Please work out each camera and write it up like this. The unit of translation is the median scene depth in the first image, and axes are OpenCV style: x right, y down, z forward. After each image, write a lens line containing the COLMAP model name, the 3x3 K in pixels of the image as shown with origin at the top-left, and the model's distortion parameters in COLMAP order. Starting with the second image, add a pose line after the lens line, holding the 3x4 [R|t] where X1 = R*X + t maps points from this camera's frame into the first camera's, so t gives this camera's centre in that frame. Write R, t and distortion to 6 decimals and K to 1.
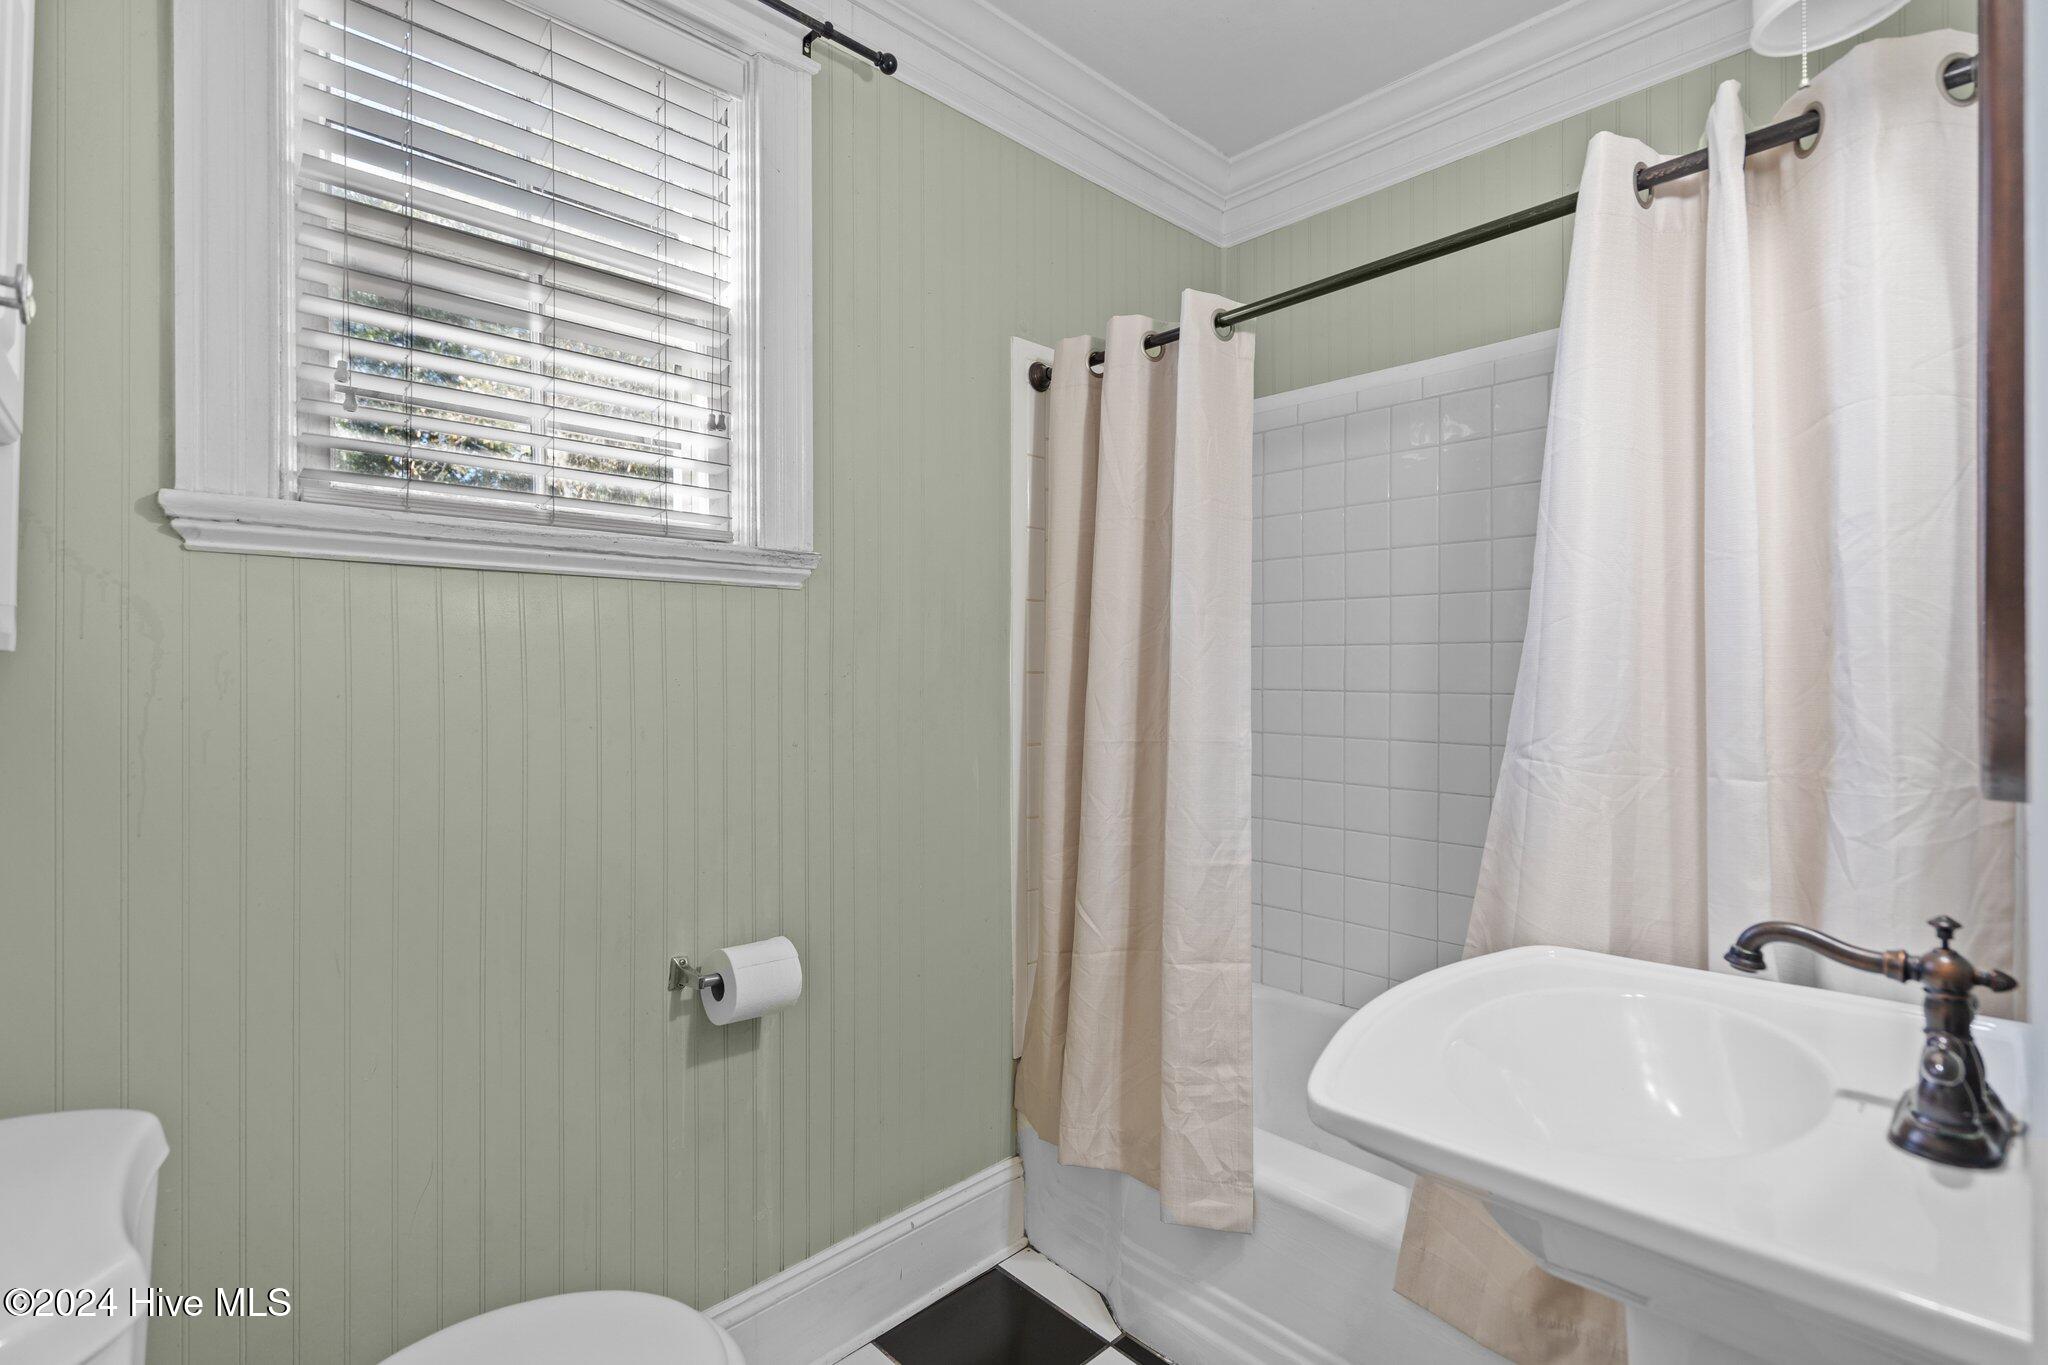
lens RADIAL K [[931.8, 0, 1019.8], [0, 931.8, 699.9], [0, 0, 1]] dist [-0.000549, 0.000527]
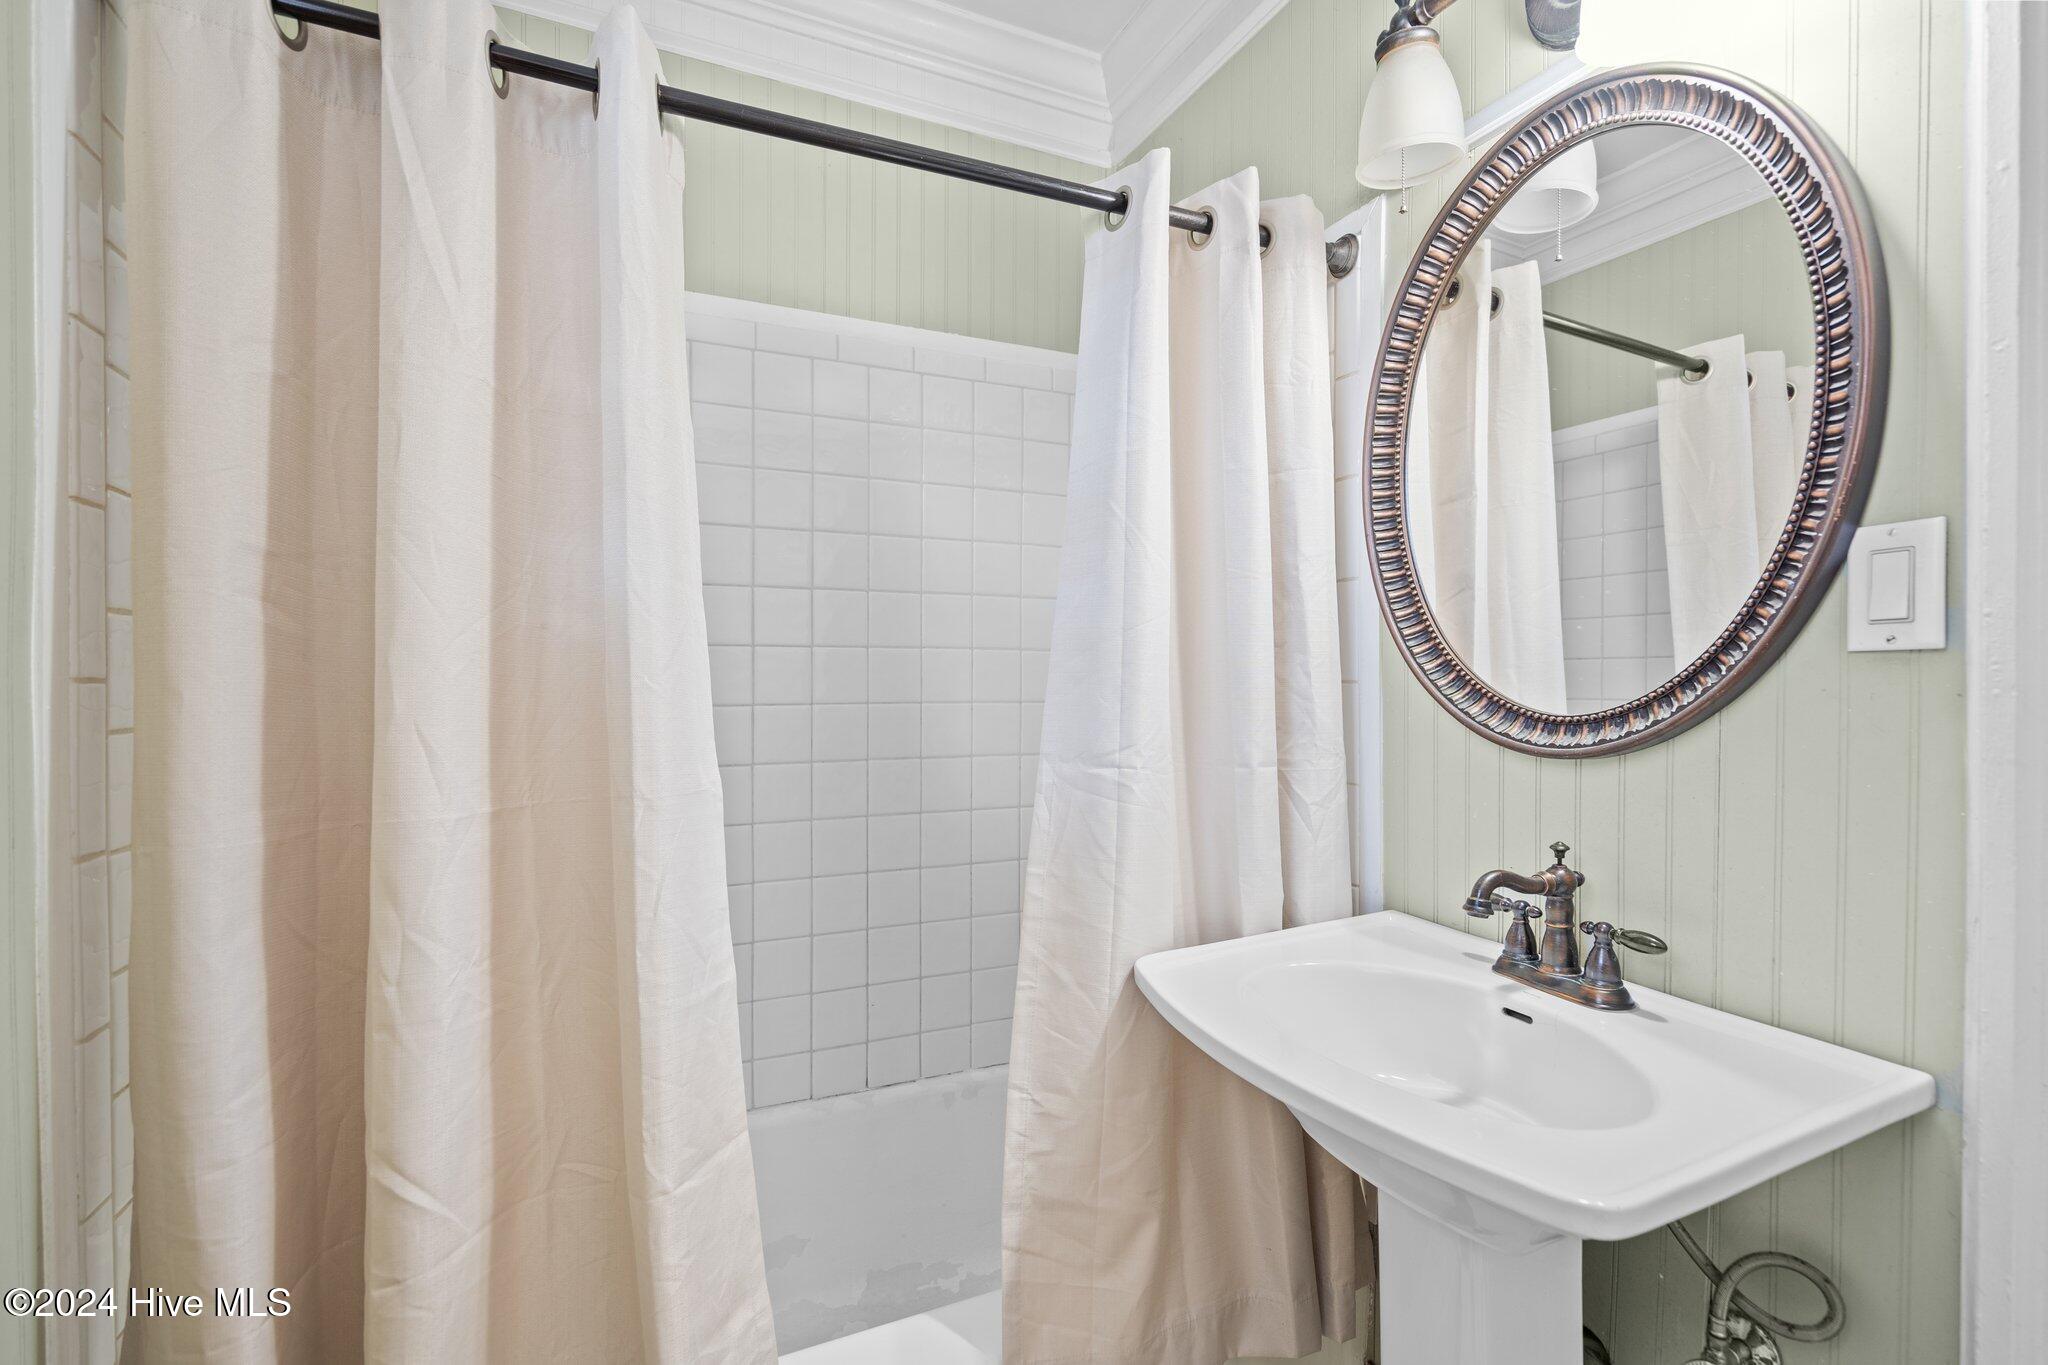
lens RADIAL K [[931.8, 0, 1019.8], [0, 931.8, 699.9], [0, 0, 1]] dist [-0.000549, 0.000527]
pose [[0.325859, -0.019604, 0.945215, -0.450986], [0.034014, 0.999381, 0.009002, -0.020950], [-0.944806, 0.029217, 0.326324, 0.920402]]
